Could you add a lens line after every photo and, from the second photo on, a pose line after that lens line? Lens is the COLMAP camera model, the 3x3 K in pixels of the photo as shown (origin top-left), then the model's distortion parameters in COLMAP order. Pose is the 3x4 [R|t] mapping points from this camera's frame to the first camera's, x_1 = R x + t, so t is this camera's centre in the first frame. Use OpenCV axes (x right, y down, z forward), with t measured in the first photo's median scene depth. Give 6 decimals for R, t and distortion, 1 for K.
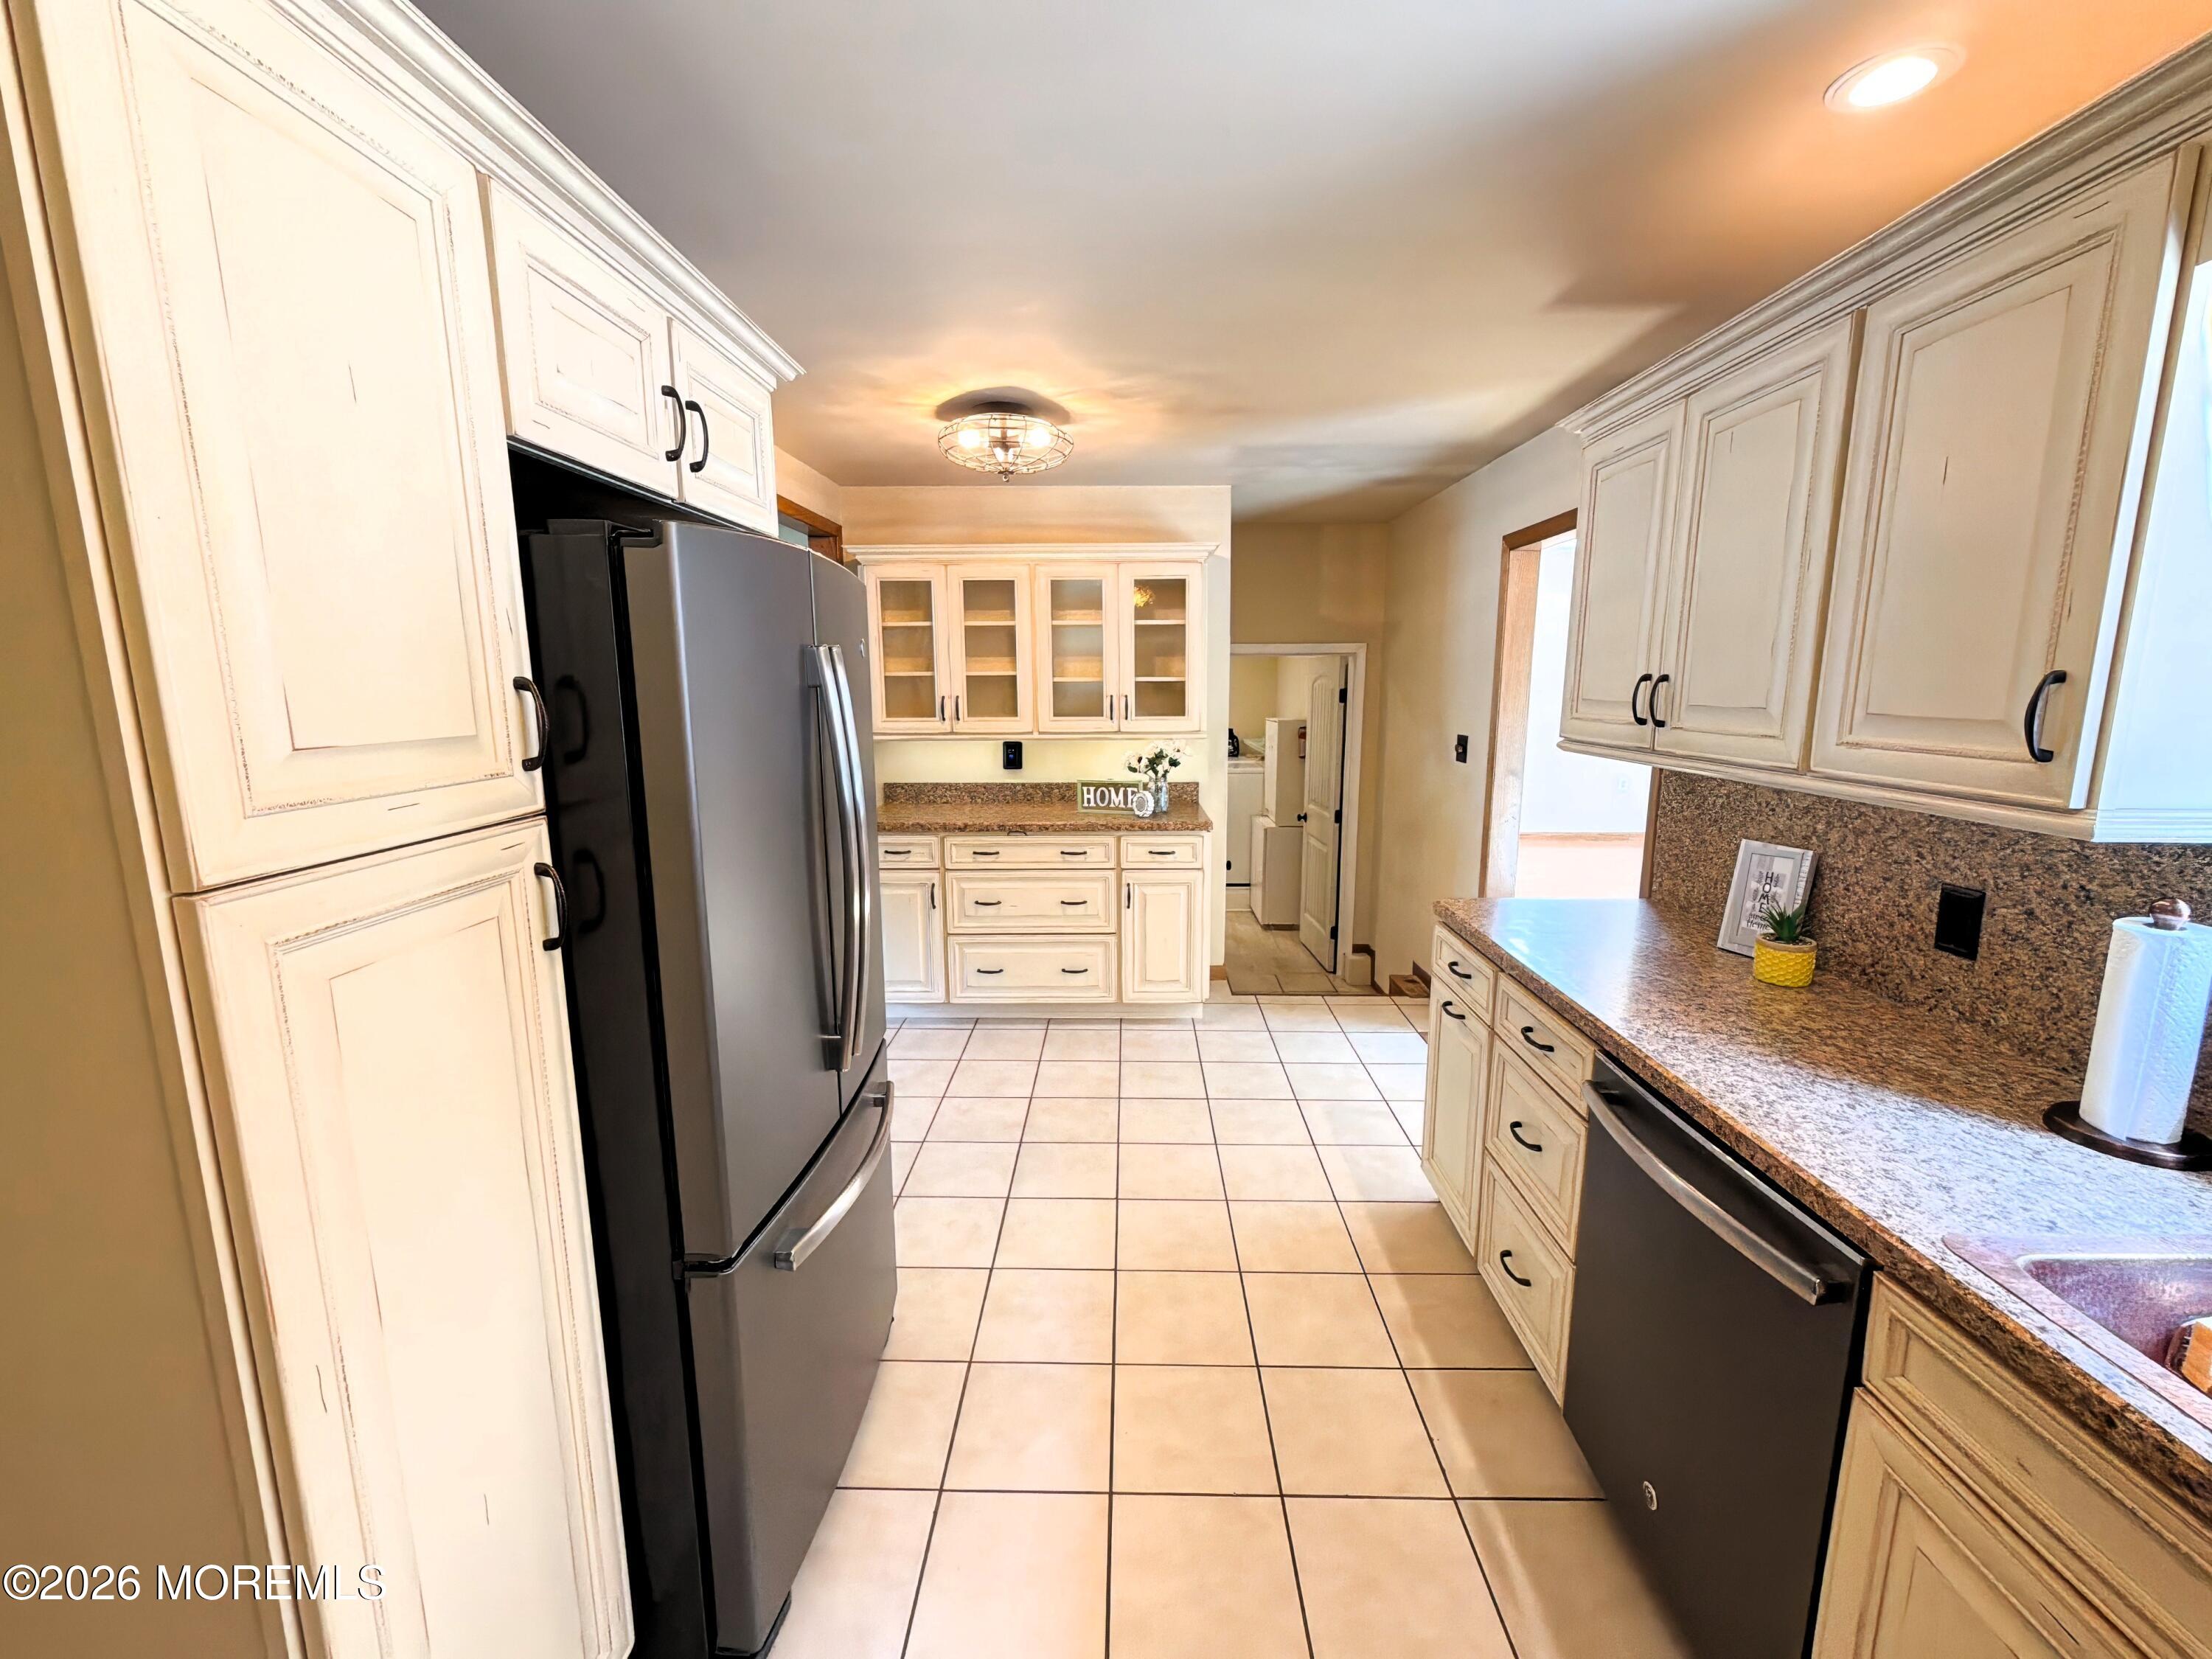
lens RADIAL K [[882.5, 0, 1112.0], [0, 882.5, 826.3], [0, 0, 1]] dist [-0.001330, 0.000545]
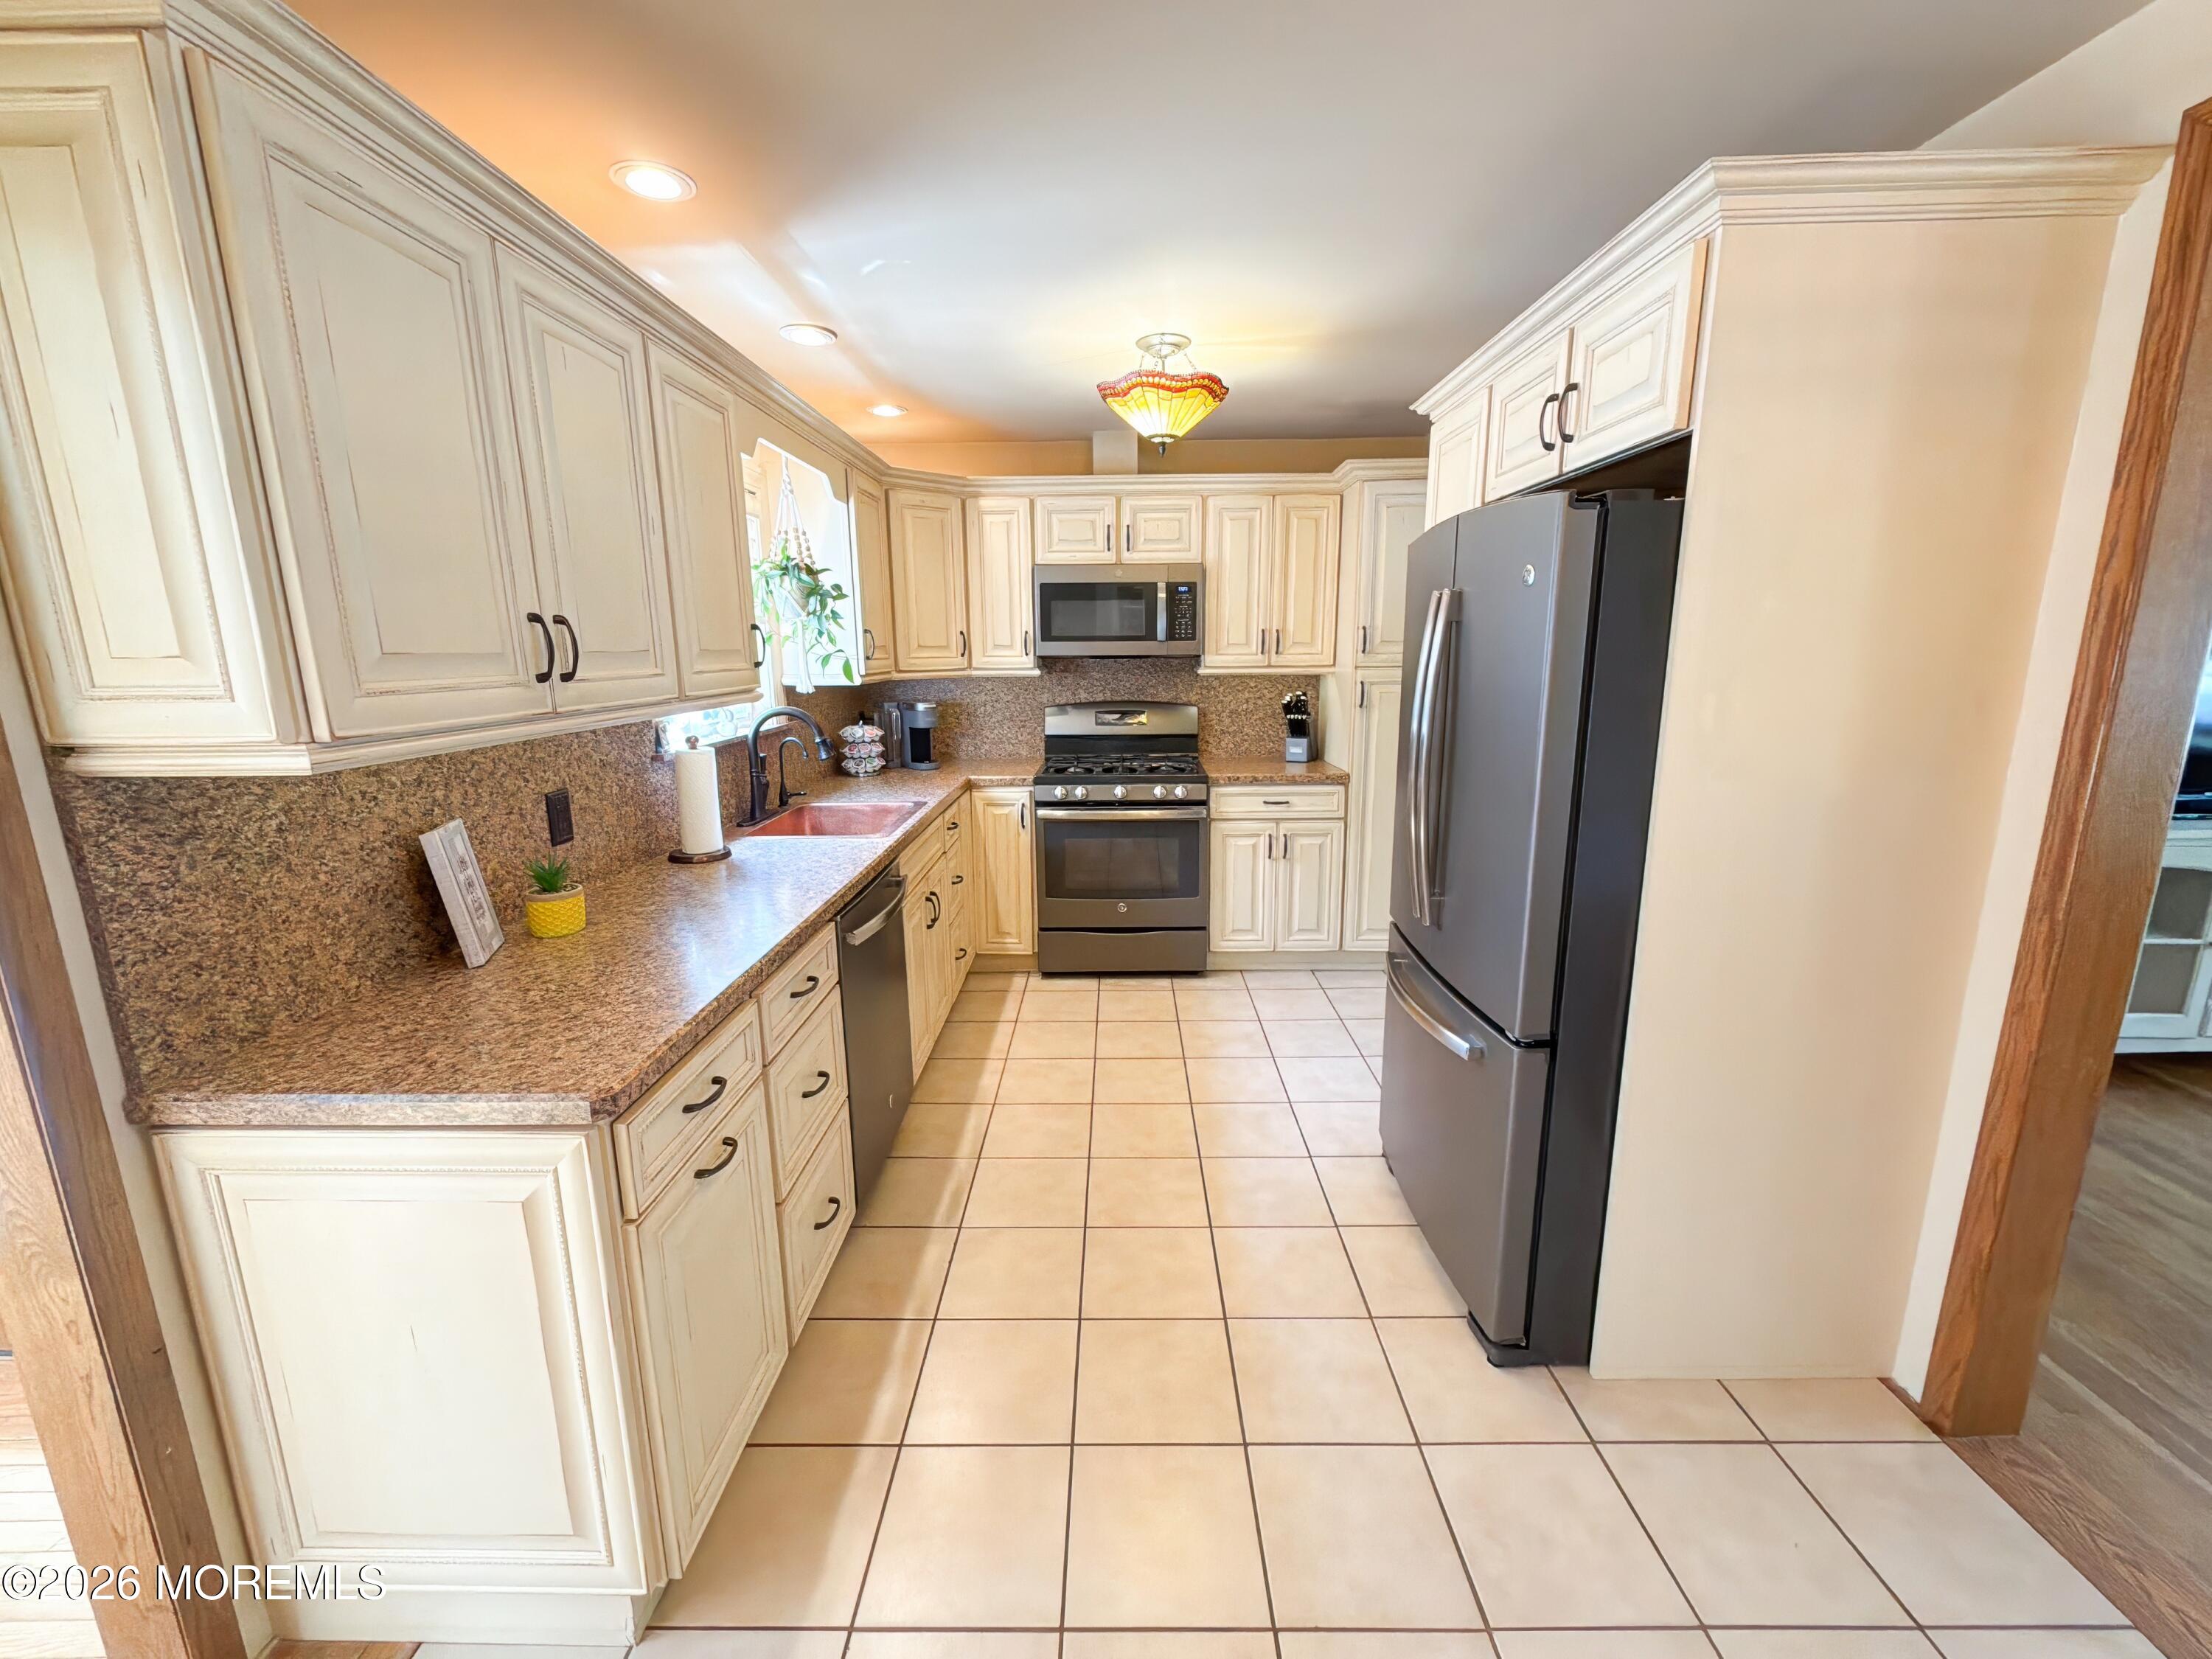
lens RADIAL K [[882.5, 0, 1112.0], [0, 882.5, 826.3], [0, 0, 1]] dist [-0.001330, 0.000545]
pose [[-0.999861, 0.014398, -0.008365, 0.145618], [0.010369, 0.931416, 0.363810, -0.298275], [0.013029, 0.363673, -0.931436, 1.943111]]
